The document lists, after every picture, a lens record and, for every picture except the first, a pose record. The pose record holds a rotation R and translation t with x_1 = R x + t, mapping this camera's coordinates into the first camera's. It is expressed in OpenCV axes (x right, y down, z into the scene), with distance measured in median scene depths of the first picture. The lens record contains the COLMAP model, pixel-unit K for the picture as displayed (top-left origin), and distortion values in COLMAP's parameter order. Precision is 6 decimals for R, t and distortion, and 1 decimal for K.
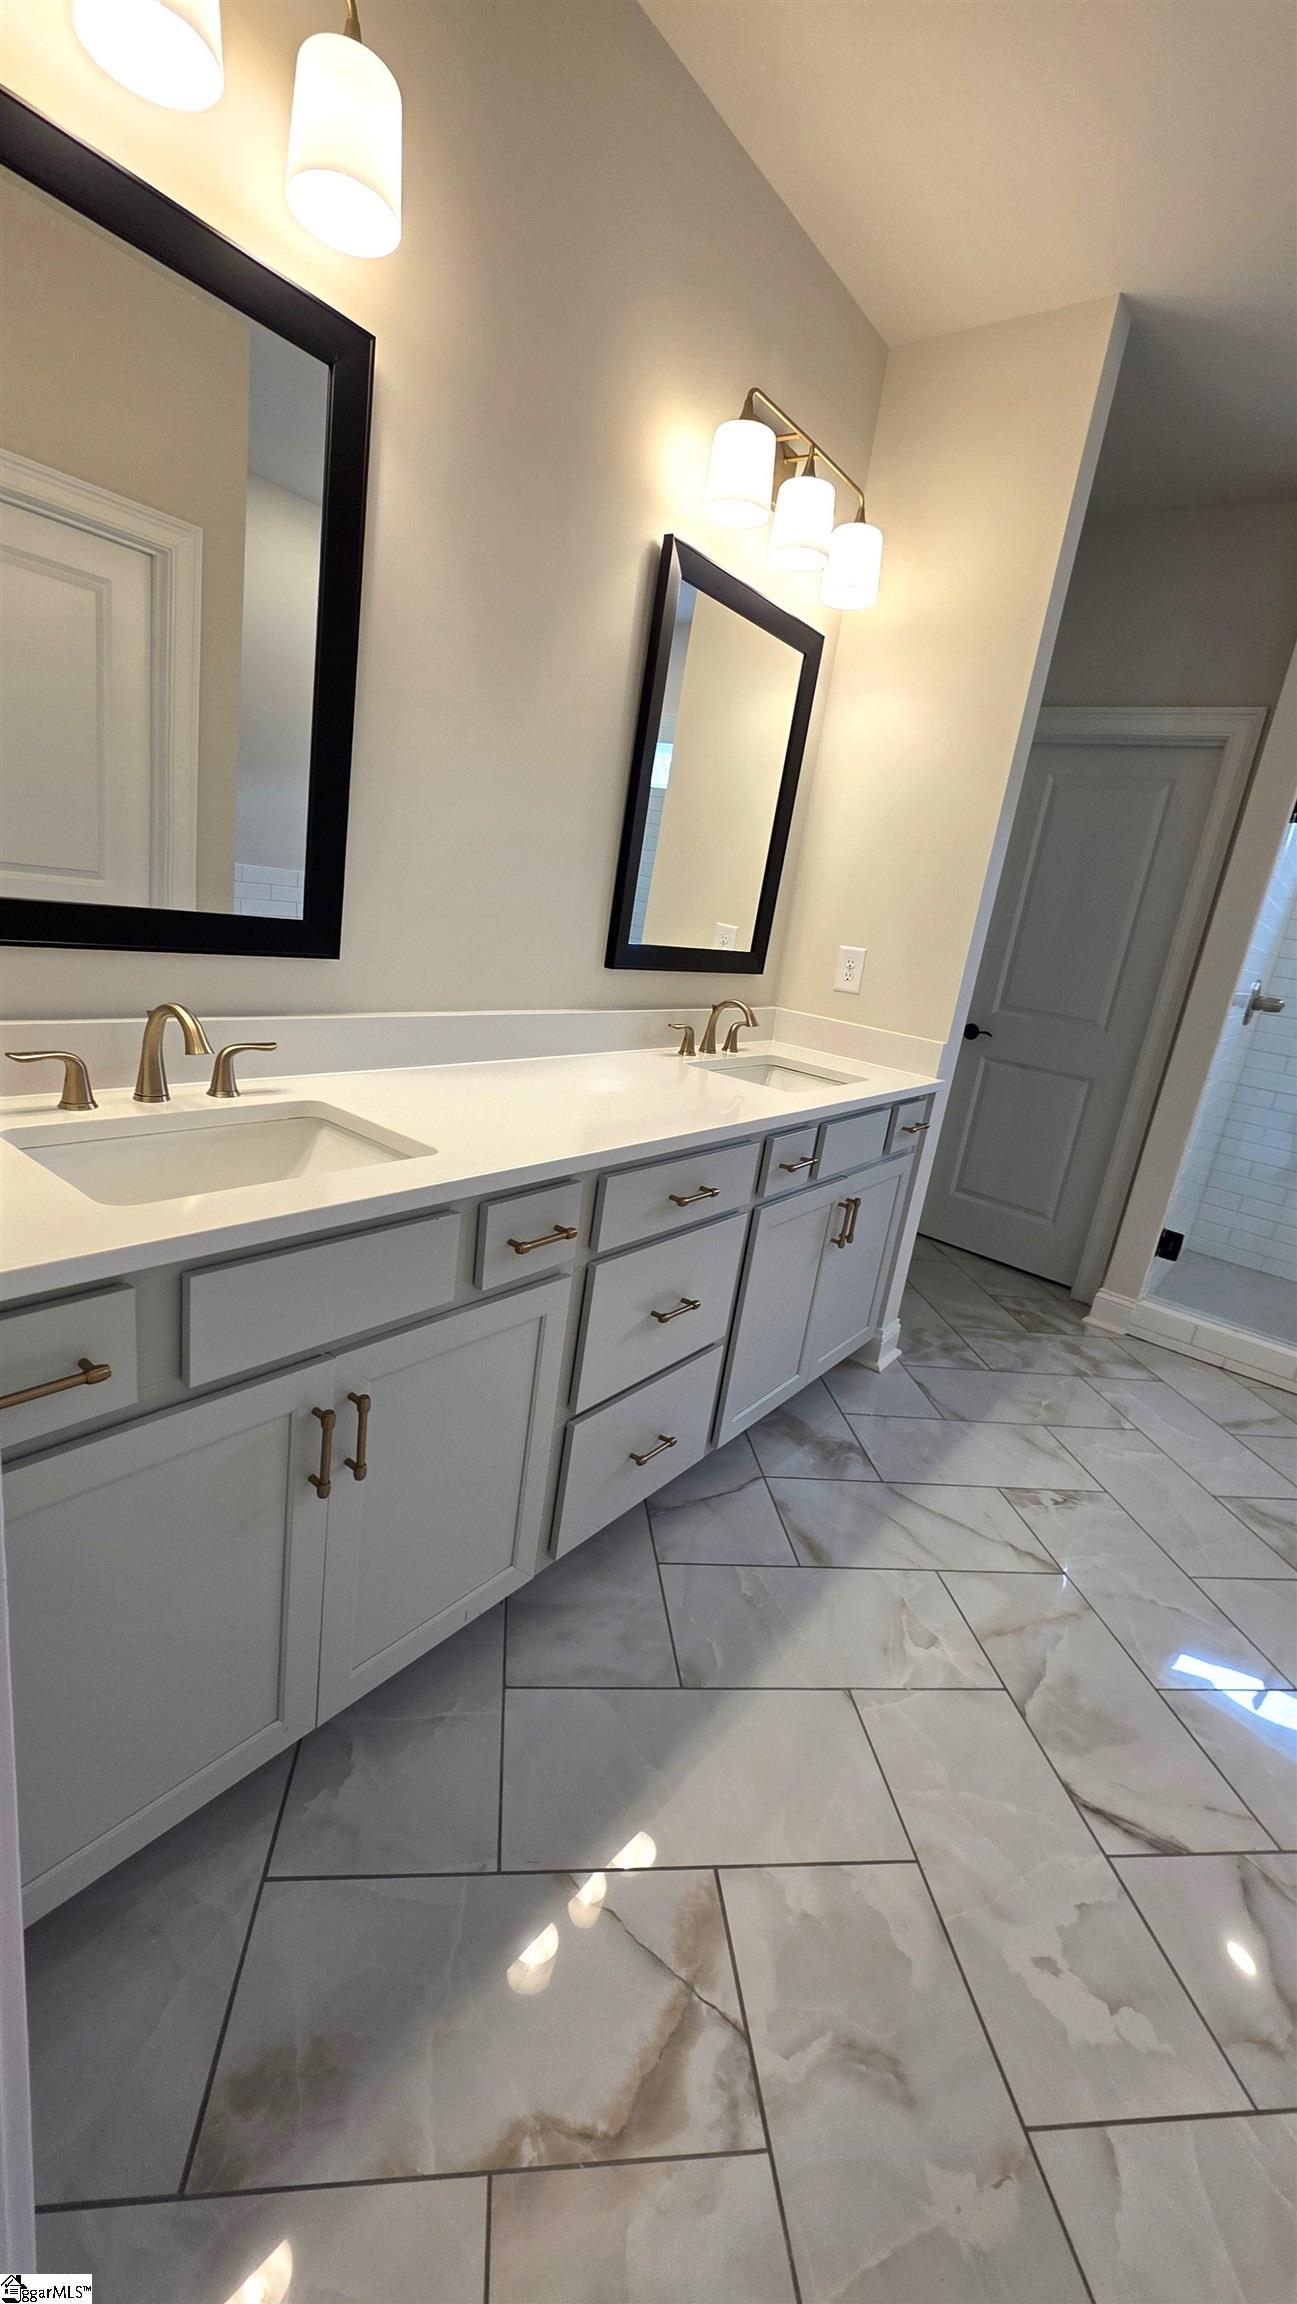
lens RADIAL K [[920.5, 0, 638.3], [0, 920.5, 1146.0], [0, 0, 1]] dist [-0.004311, -0.000371]
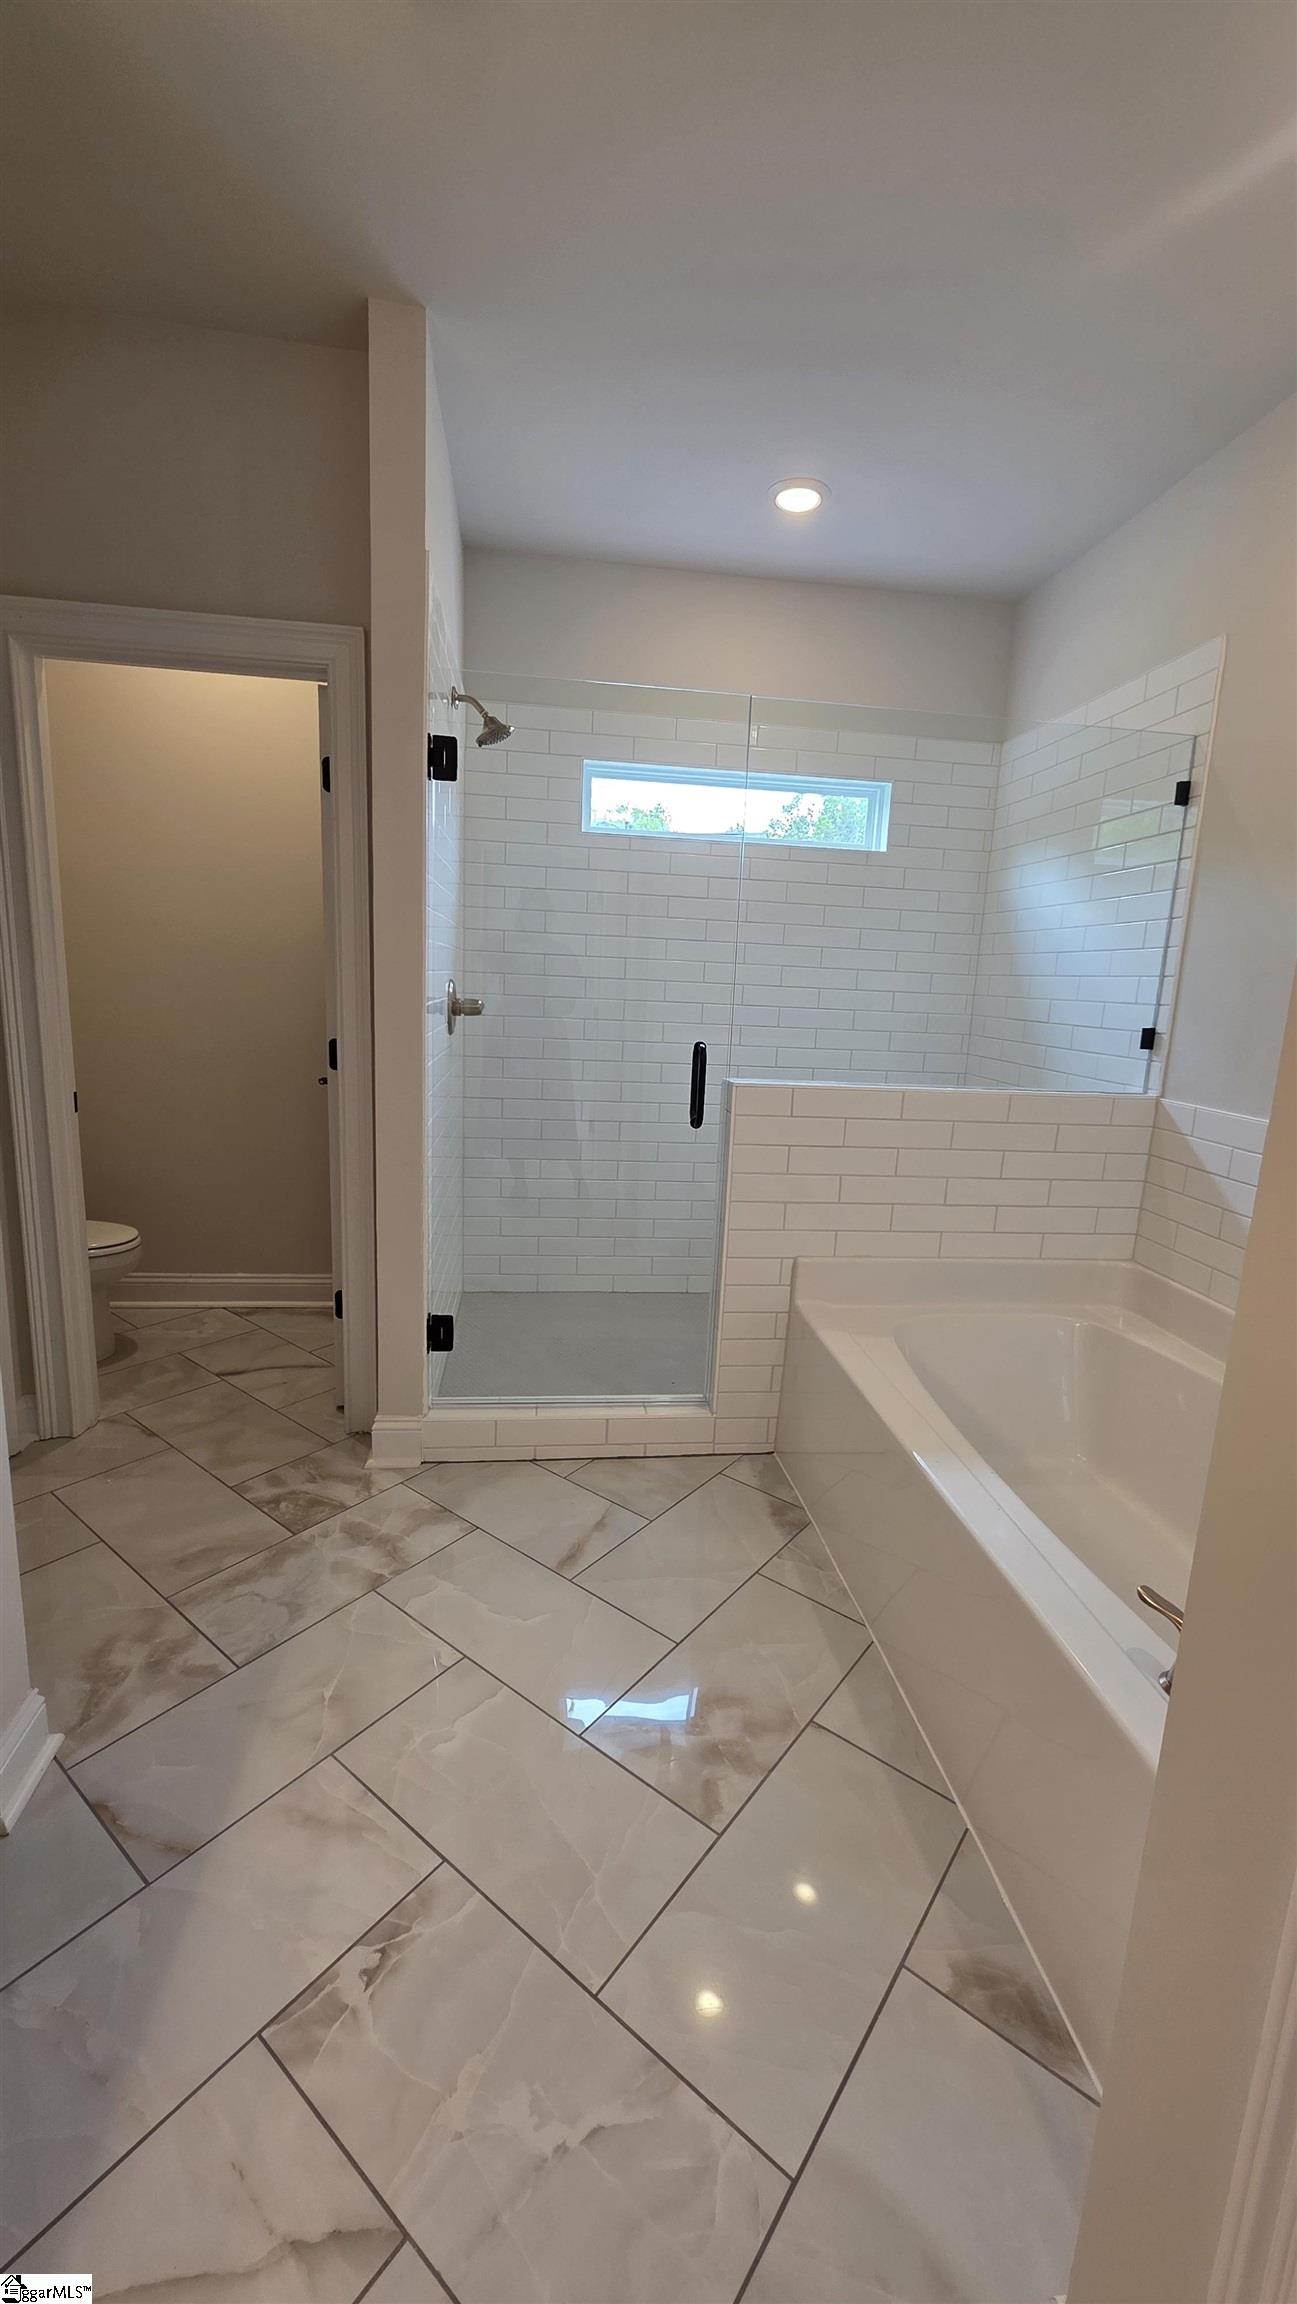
lens RADIAL K [[920.5, 0, 646.7], [0, 920.5, 1153.8], [0, 0, 1]] dist [-0.004311, -0.000371]
pose [[0.705223, -0.237719, 0.667945, 0.230809], [0.238000, 0.966821, 0.092805, -0.070020], [-0.667844, 0.093523, 0.738402, 0.314859]]
